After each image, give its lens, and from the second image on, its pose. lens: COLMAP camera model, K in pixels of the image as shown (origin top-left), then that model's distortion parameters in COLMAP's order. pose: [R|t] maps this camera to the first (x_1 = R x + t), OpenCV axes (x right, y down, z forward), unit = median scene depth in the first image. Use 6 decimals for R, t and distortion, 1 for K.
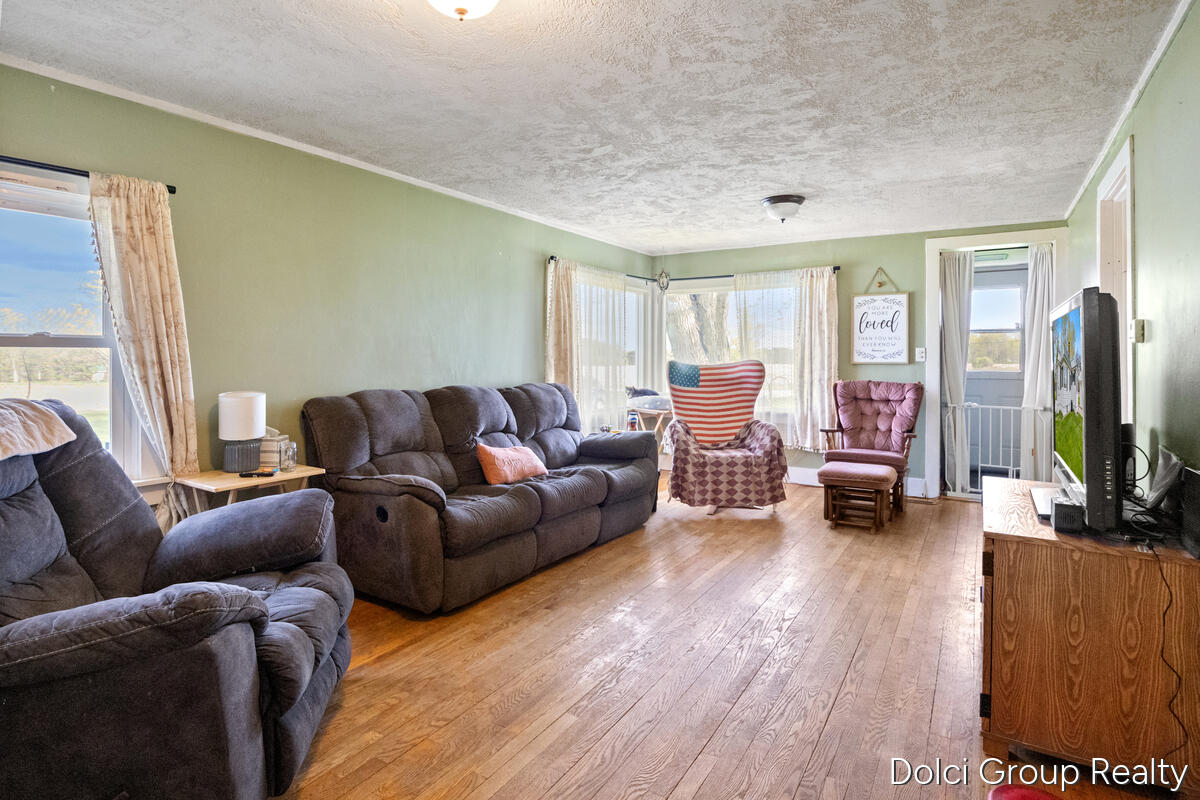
lens RADIAL K [[640.2, 0, 599.3], [0, 640.2, 350.6], [0, 0, 1]] dist [-0.002166, -0.000400]
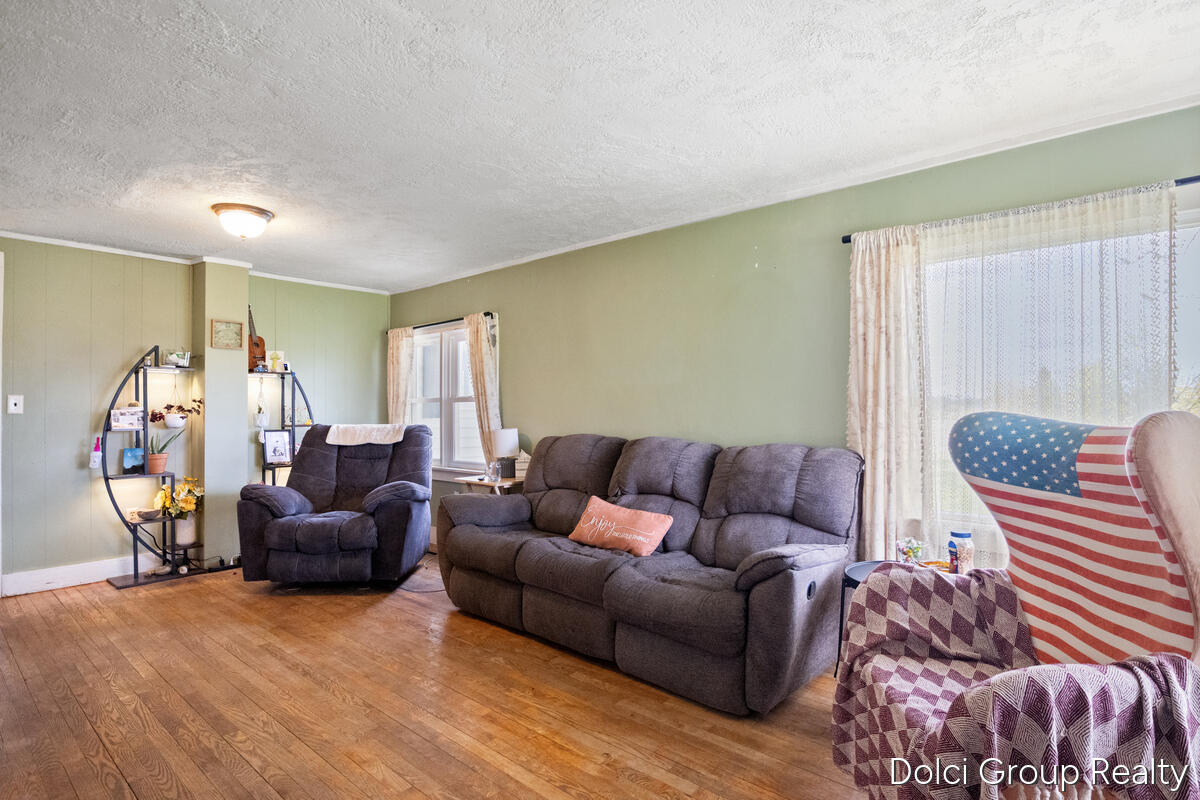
lens RADIAL K [[616.6, 0, 602.0], [0, 616.6, 396.0], [0, 0, 1]] dist [-0.003772, -0.001490]
pose [[-0.169835, -0.013795, -0.985376, 0.801640], [0.014198, 0.999764, -0.016444, 0.013858], [0.985370, -0.016783, -0.169599, 1.304905]]
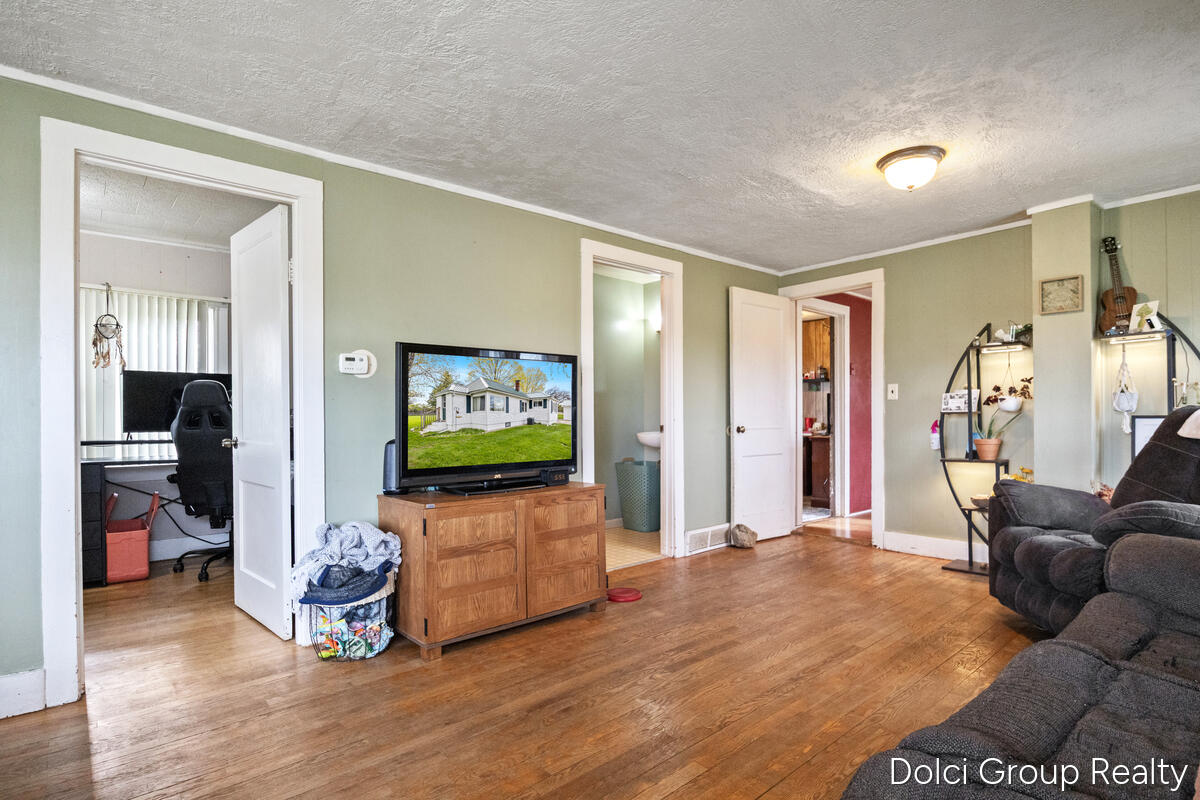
lens RADIAL K [[599.4, 0, 596.5], [0, 599.4, 413.4], [0, 0, 1]] dist [-0.001021, -0.000195]
pose [[-0.951420, 0.015973, 0.307481, 0.061571], [0.010458, 0.999754, -0.019574, 0.063954], [-0.307717, -0.015408, -0.951353, 1.512638]]
